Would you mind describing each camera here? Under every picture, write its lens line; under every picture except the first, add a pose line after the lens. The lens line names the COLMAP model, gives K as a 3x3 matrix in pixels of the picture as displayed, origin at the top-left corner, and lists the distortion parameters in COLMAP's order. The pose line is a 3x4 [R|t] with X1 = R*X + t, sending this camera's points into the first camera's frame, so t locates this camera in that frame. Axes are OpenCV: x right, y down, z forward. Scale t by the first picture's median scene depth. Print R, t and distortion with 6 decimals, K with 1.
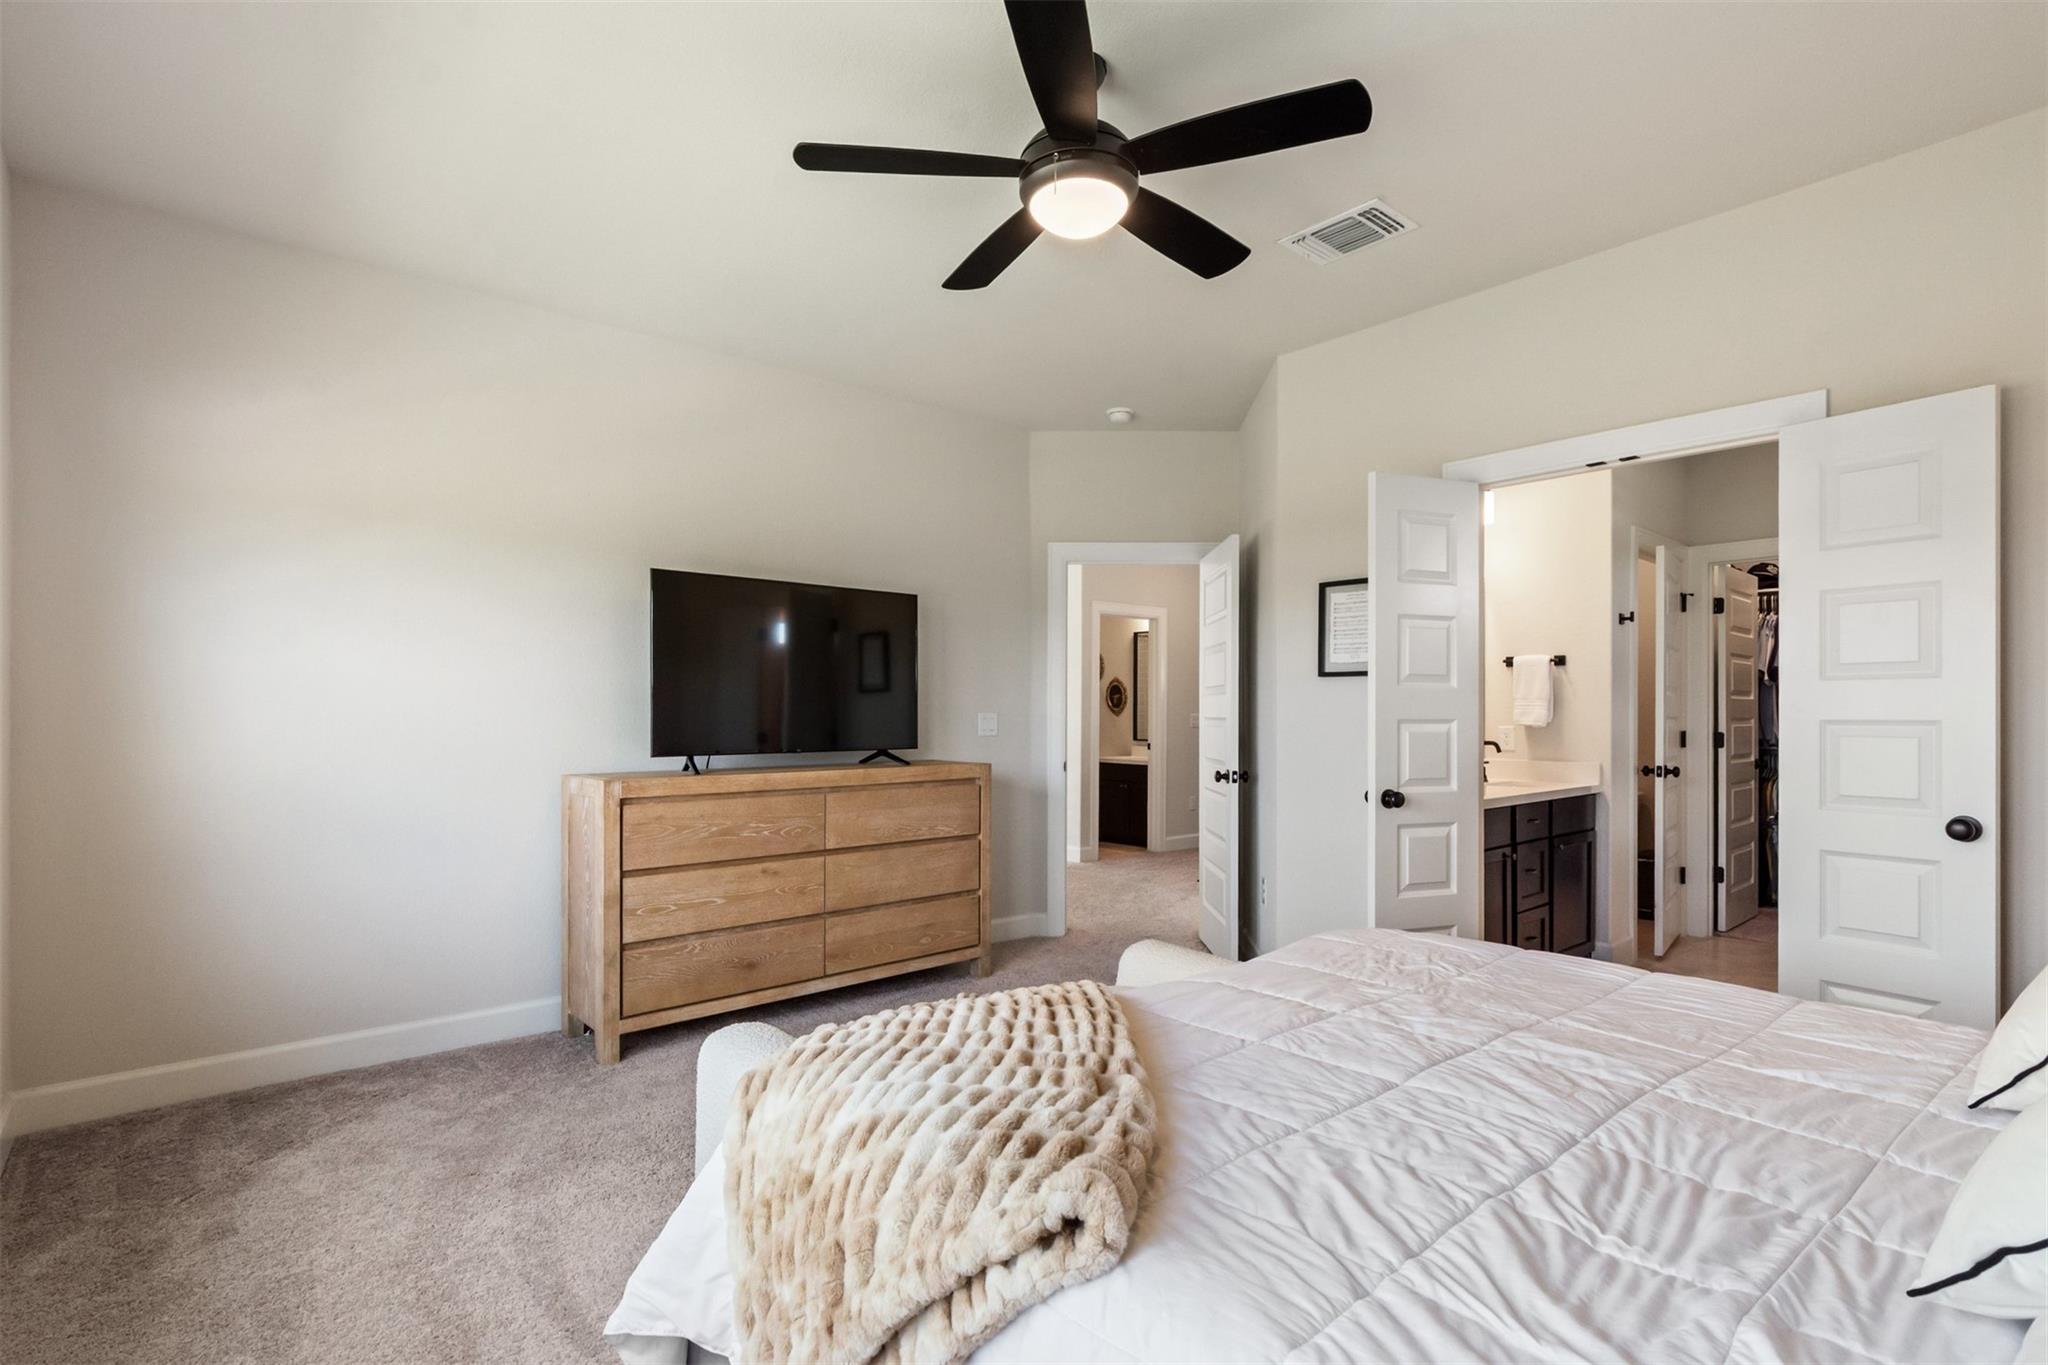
lens RADIAL K [[987.3, 0, 1026.9], [0, 987.3, 715.7], [0, 0, 1]] dist [0.005613, -0.006868]
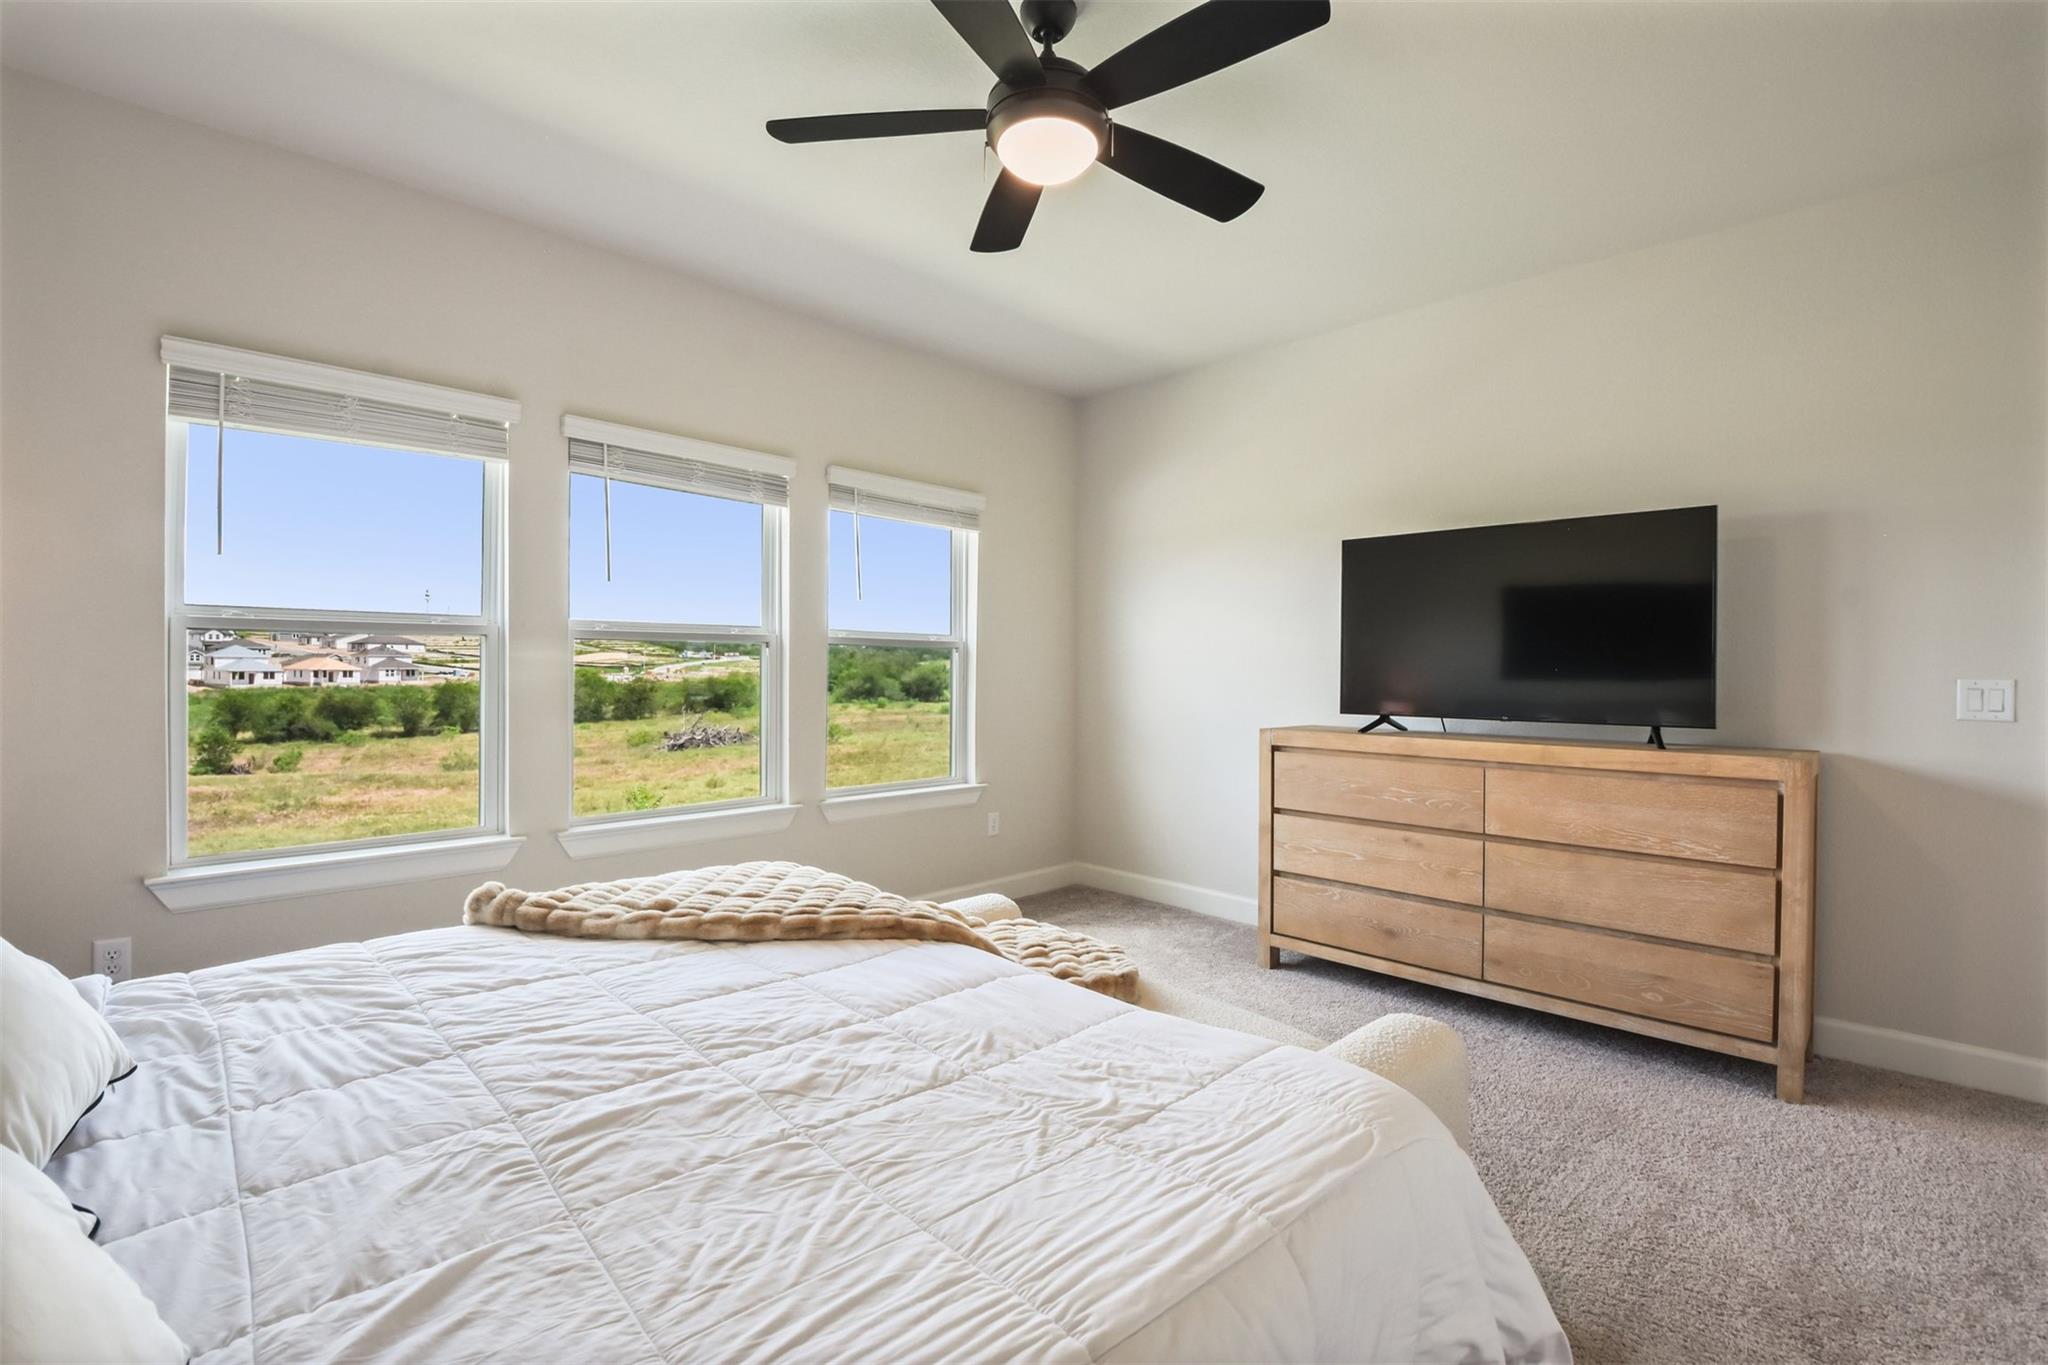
lens RADIAL K [[917.2, 0, 1020.1], [0, 917.2, 676.5], [0, 0, 1]] dist [-0.017735, -0.002956]
pose [[0.060502, 0.009418, -0.998124, 0.601183], [-0.014540, 0.999858, 0.008553, -0.002343], [0.998062, 0.013995, 0.060630, 0.583294]]
